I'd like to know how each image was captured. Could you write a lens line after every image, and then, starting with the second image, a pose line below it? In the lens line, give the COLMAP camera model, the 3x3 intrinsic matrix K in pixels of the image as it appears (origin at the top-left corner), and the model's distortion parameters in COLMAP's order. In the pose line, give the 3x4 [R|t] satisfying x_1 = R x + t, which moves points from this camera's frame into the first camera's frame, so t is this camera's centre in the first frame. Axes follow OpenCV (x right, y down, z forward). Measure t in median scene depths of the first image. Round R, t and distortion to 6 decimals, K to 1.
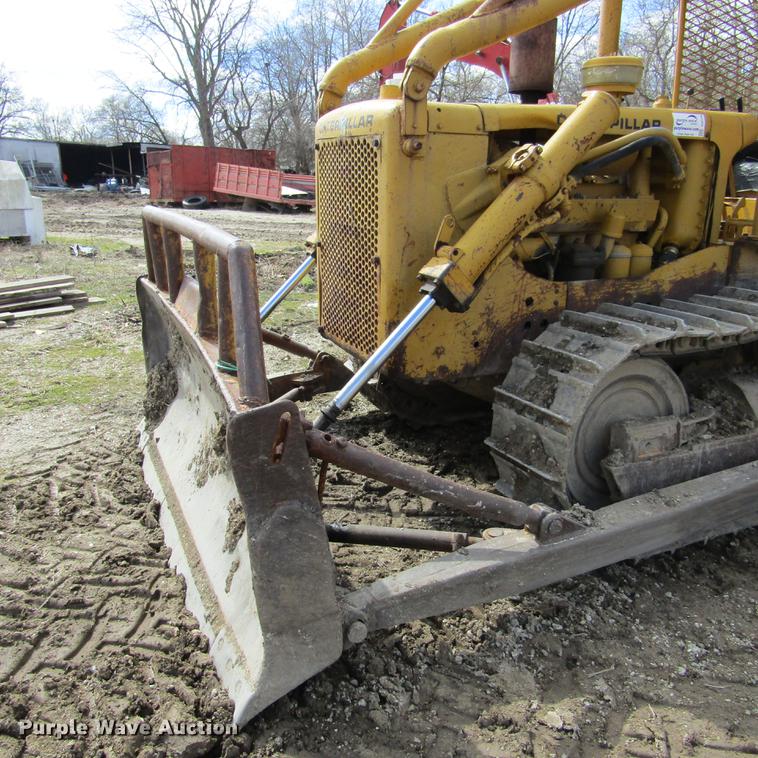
lens RADIAL K [[719.7, 0, 379.0], [0, 719.7, 379.0], [0, 0, 1]] dist [-0.007395, -0.006261]
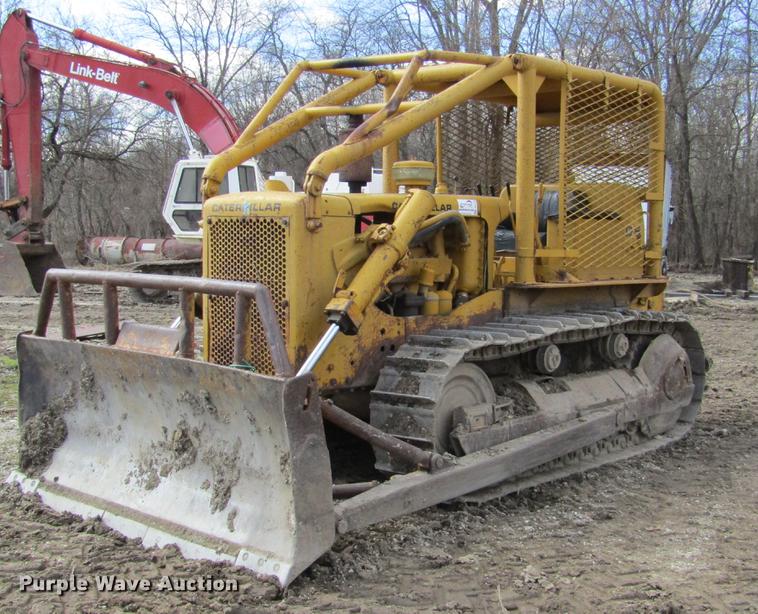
lens RADIAL K [[1080.1, 0, 379.0], [0, 1080.1, 307.0], [0, 0, 1]] dist [0.010523, 0.034898]
pose [[0.923831, -0.028571, 0.381733, -0.613909], [0.105757, 0.977448, -0.182785, 0.234879], [-0.367902, 0.209233, 0.906018, -0.924128]]
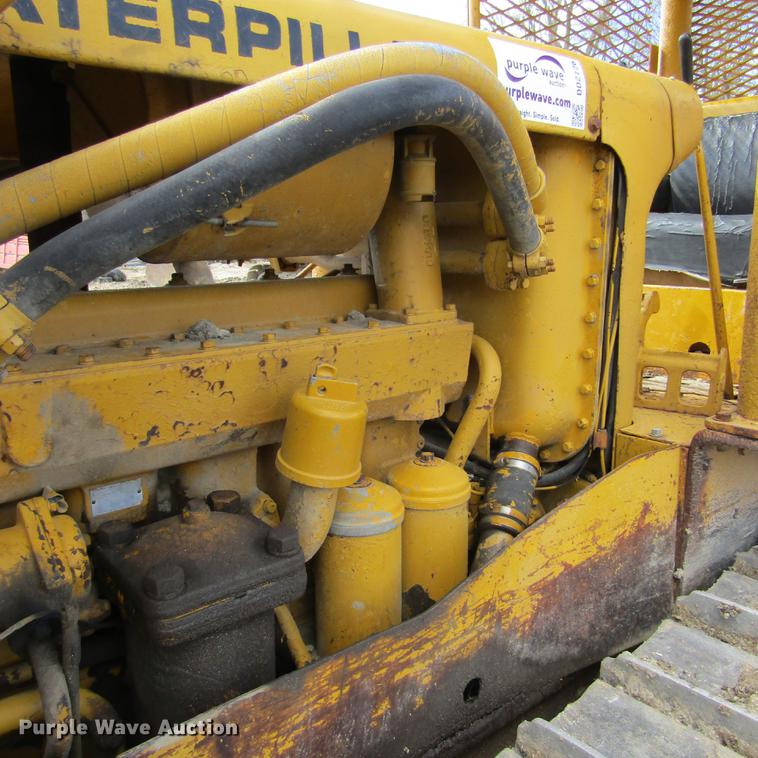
lens RADIAL K [[719.7, 0, 379.0], [0, 719.7, 379.0], [0, 0, 1]] dist [-0.007395, -0.006261]
pose [[0.967316, -0.069422, 0.243887, 0.313809], [0.088319, 0.993809, -0.067409, -0.241428], [-0.237697, 0.086746, 0.967458, 0.816068]]
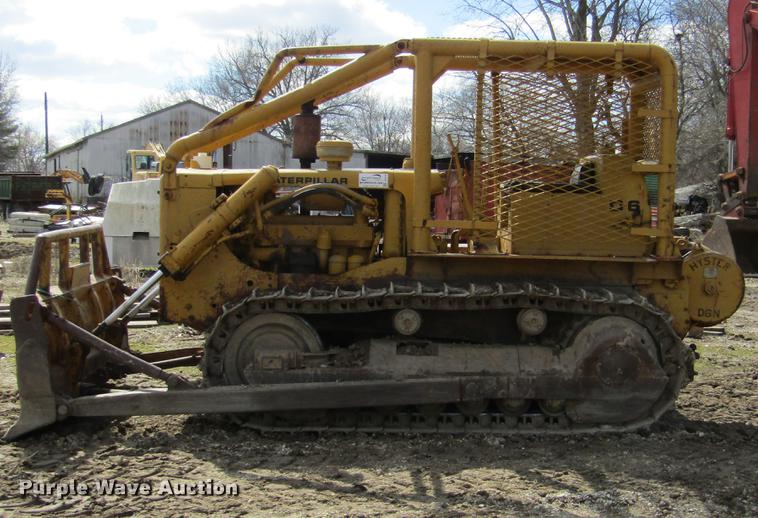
lens RADIAL K [[1259.1, 0, 379.0], [0, 1259.1, 259.0], [0, 0, 1]] dist [0.048360, 0.067088]
pose [[0.915215, 0.030248, -0.401829, 1.728992], [-0.121825, 0.971286, -0.204356, 0.416899], [0.384110, 0.235983, 0.892621, -1.573587]]
